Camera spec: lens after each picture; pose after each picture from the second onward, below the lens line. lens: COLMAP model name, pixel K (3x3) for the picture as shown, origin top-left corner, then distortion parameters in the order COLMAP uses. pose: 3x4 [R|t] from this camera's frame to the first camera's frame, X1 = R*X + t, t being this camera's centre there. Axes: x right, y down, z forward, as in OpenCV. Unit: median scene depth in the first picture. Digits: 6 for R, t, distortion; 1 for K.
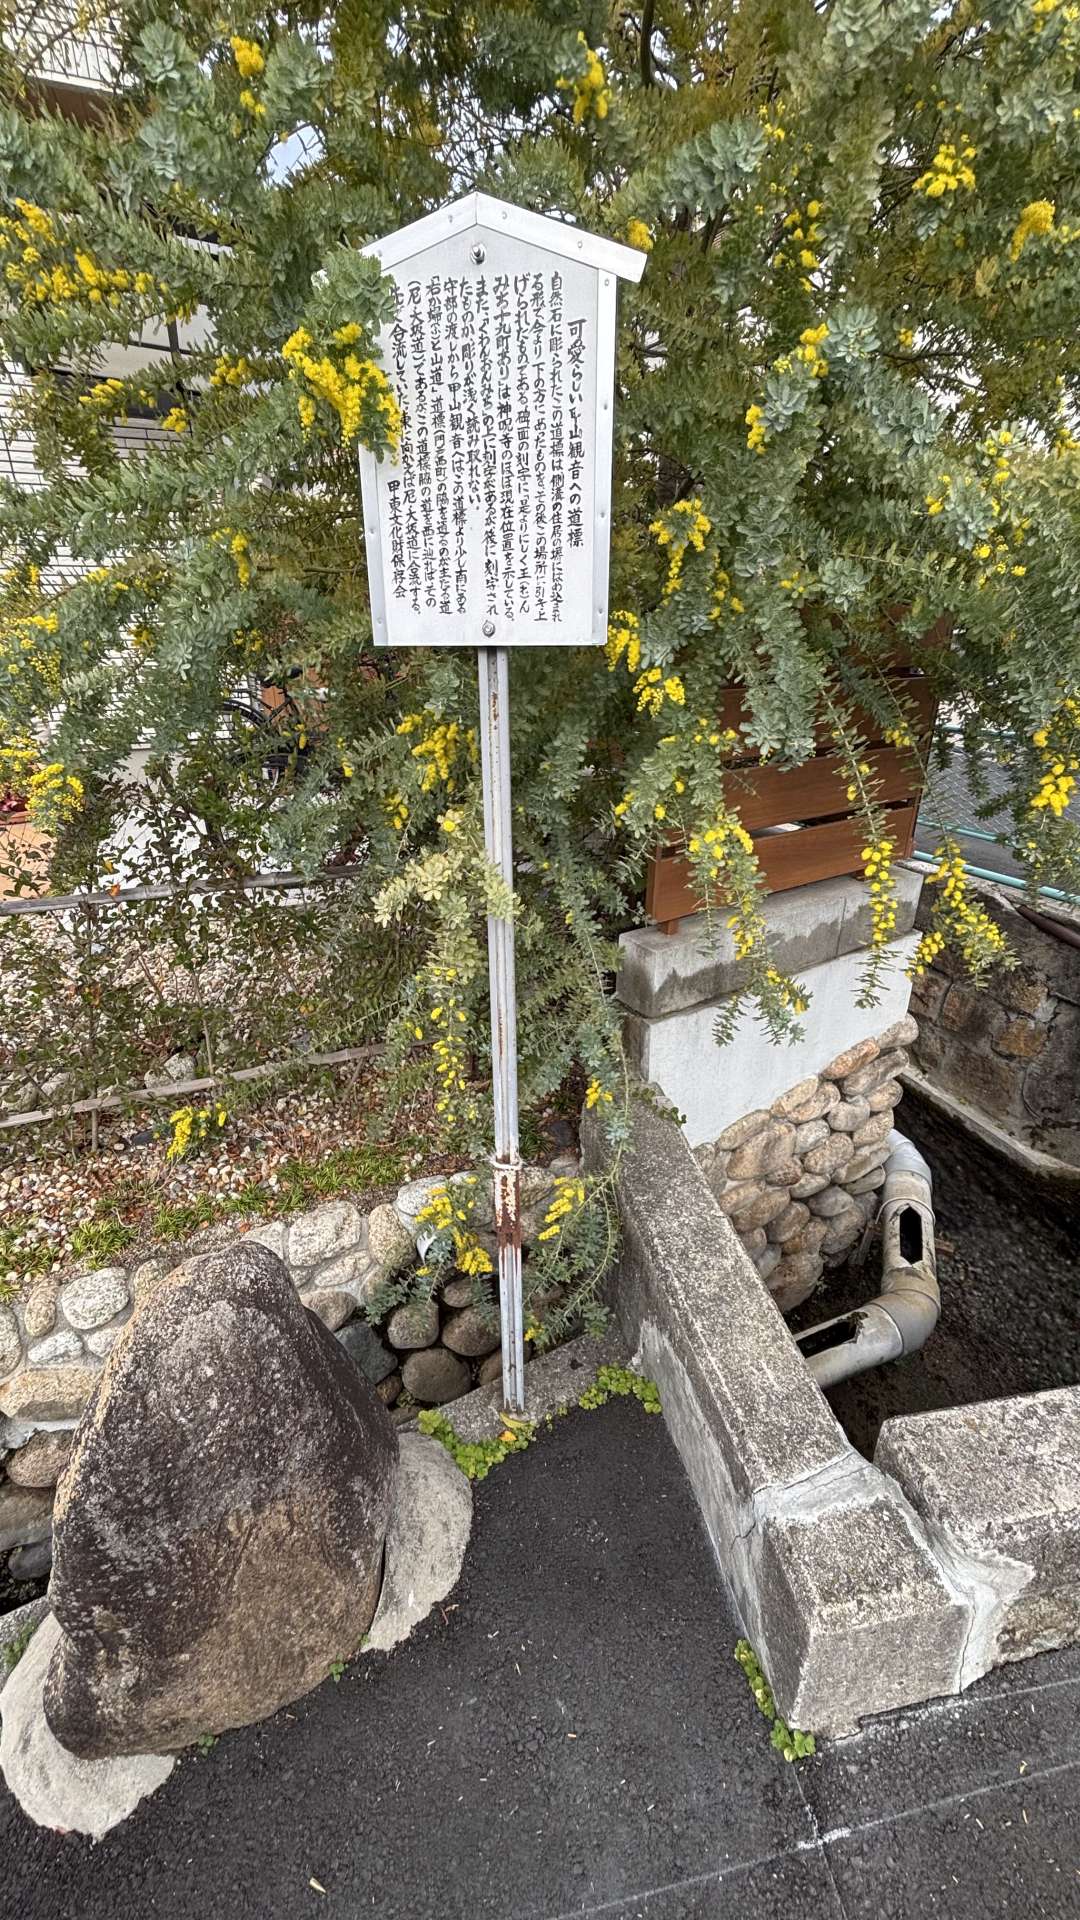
lens RADIAL K [[792.3, 0, 538.0], [0, 792.3, 960.5], [0, 0, 1]] dist [-0.002011, -0.000956]
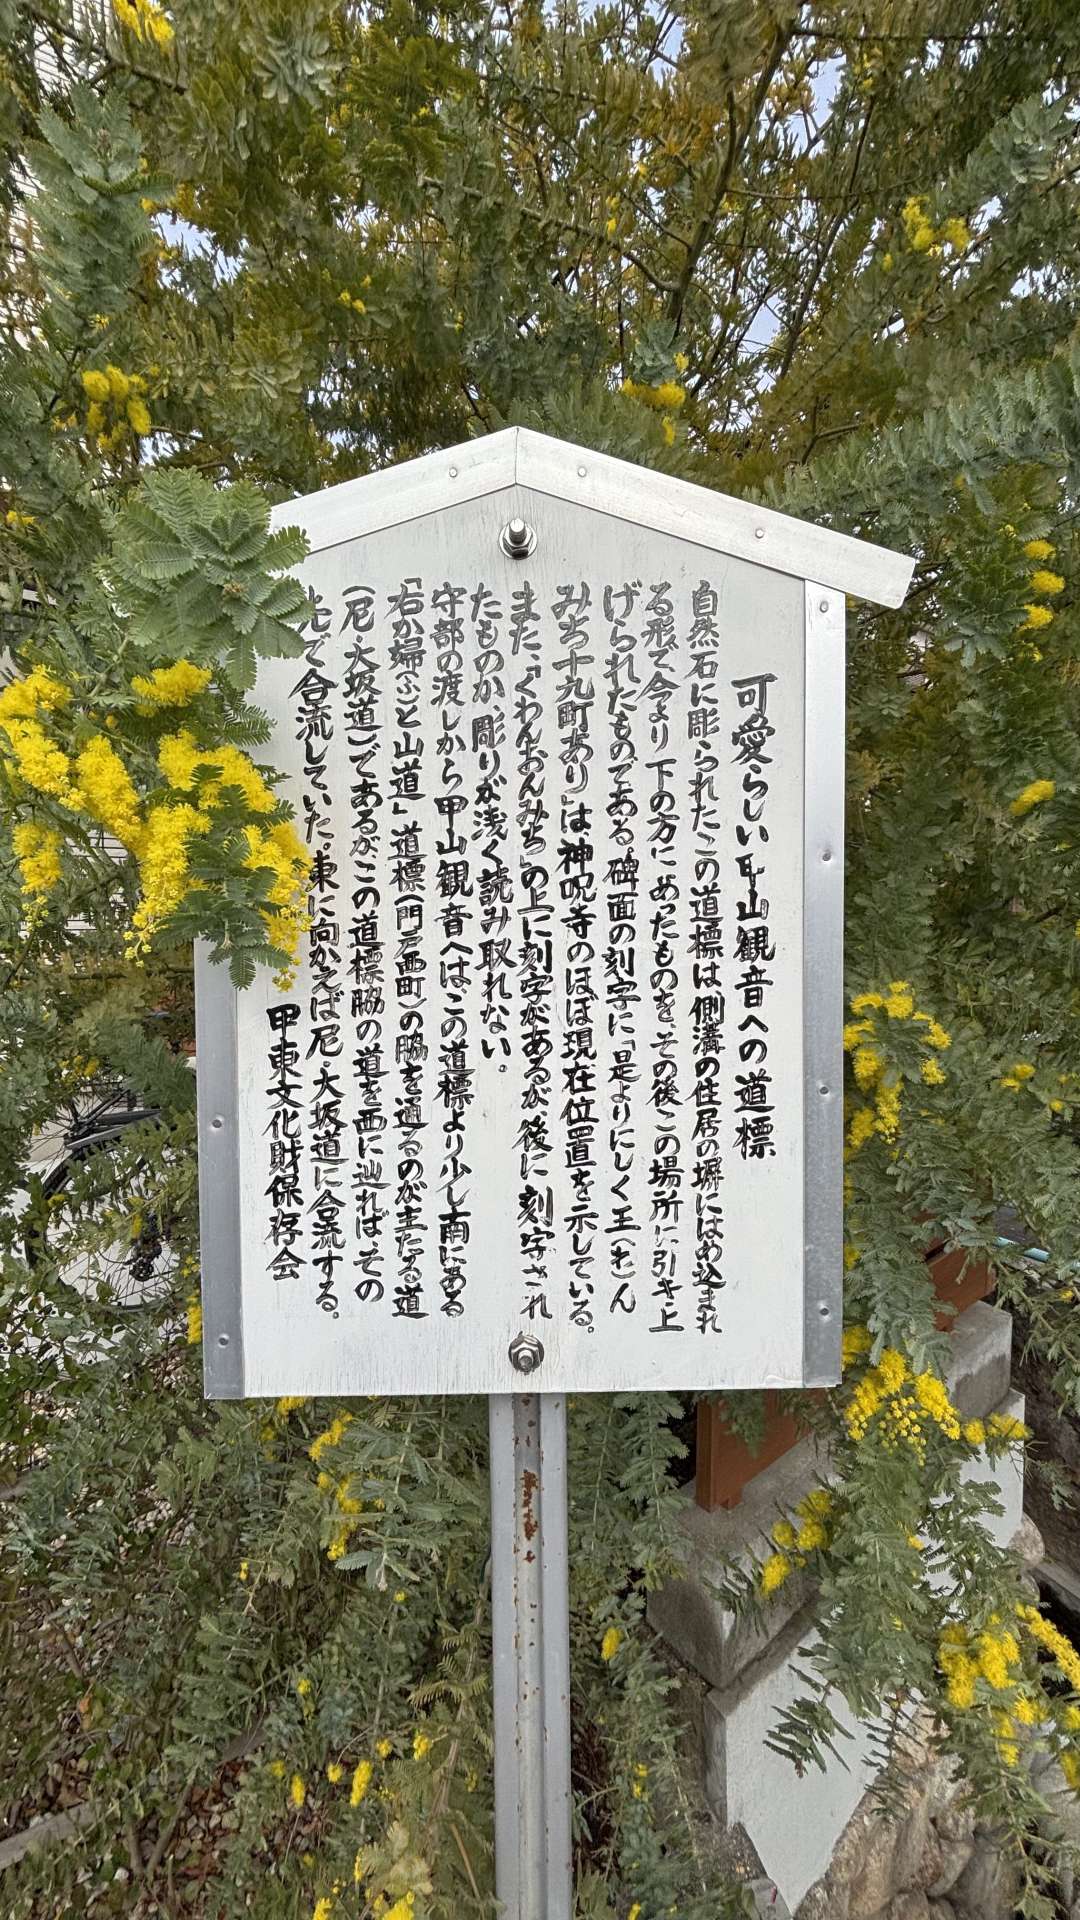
lens RADIAL K [[792.3, 0, 541.0], [0, 792.3, 960.1], [0, 0, 1]] dist [-0.002011, -0.000956]
pose [[0.993425, -0.004836, 0.114382, -0.105280], [0.044019, 0.938438, -0.342630, -0.504831], [-0.105684, 0.345413, 0.932481, 0.640234]]
